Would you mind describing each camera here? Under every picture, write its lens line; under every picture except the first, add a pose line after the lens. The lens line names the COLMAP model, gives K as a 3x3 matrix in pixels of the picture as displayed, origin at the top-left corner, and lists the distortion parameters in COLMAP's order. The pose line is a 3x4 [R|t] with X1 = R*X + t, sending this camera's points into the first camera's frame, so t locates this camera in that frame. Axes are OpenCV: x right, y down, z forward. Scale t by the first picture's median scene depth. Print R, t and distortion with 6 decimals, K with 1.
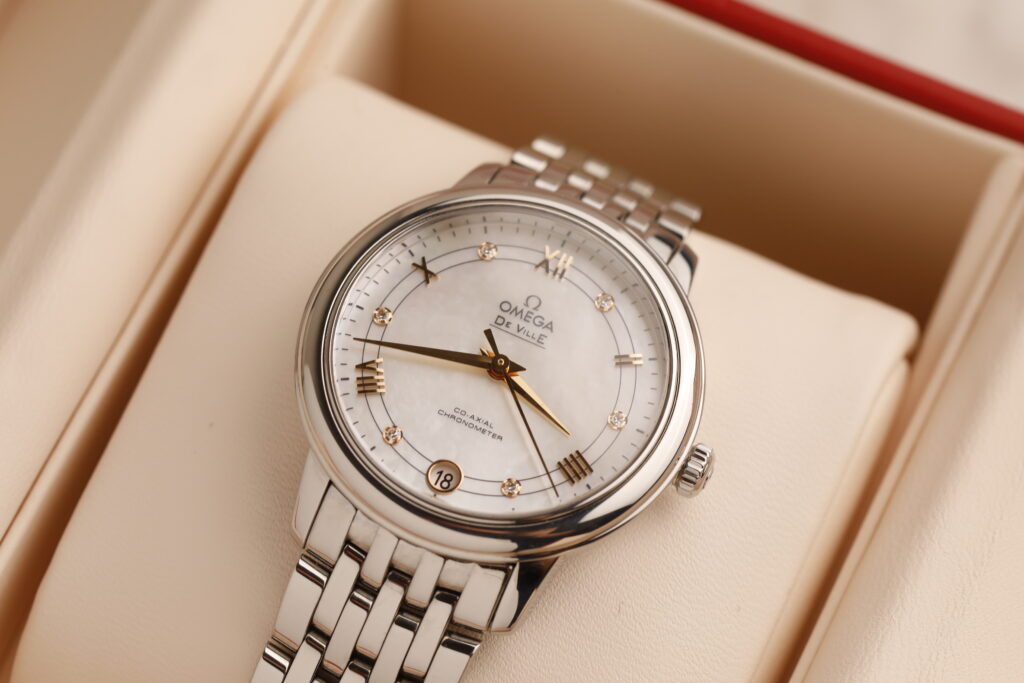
lens RADIAL K [[4009.1, 0, 476.4], [0, 4009.1, 423.2], [0, 0, 1]] dist [1.020861, 0.000000]
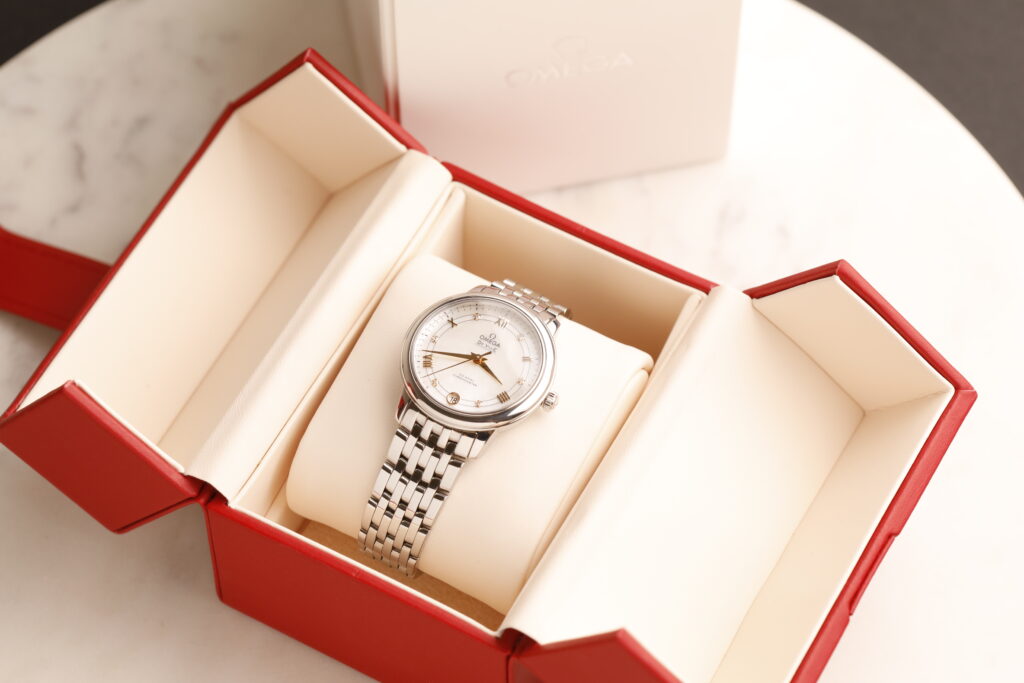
lens RADIAL K [[4009.1, 0, 520.0], [0, 4009.1, 342.1], [0, 0, 1]] dist [1.020861, 0.000000]
pose [[0.996703, 0.036640, -0.072389, 0.219221], [-0.043809, 0.994015, -0.100073, 0.232232], [0.068289, 0.102915, 0.992343, -1.570613]]
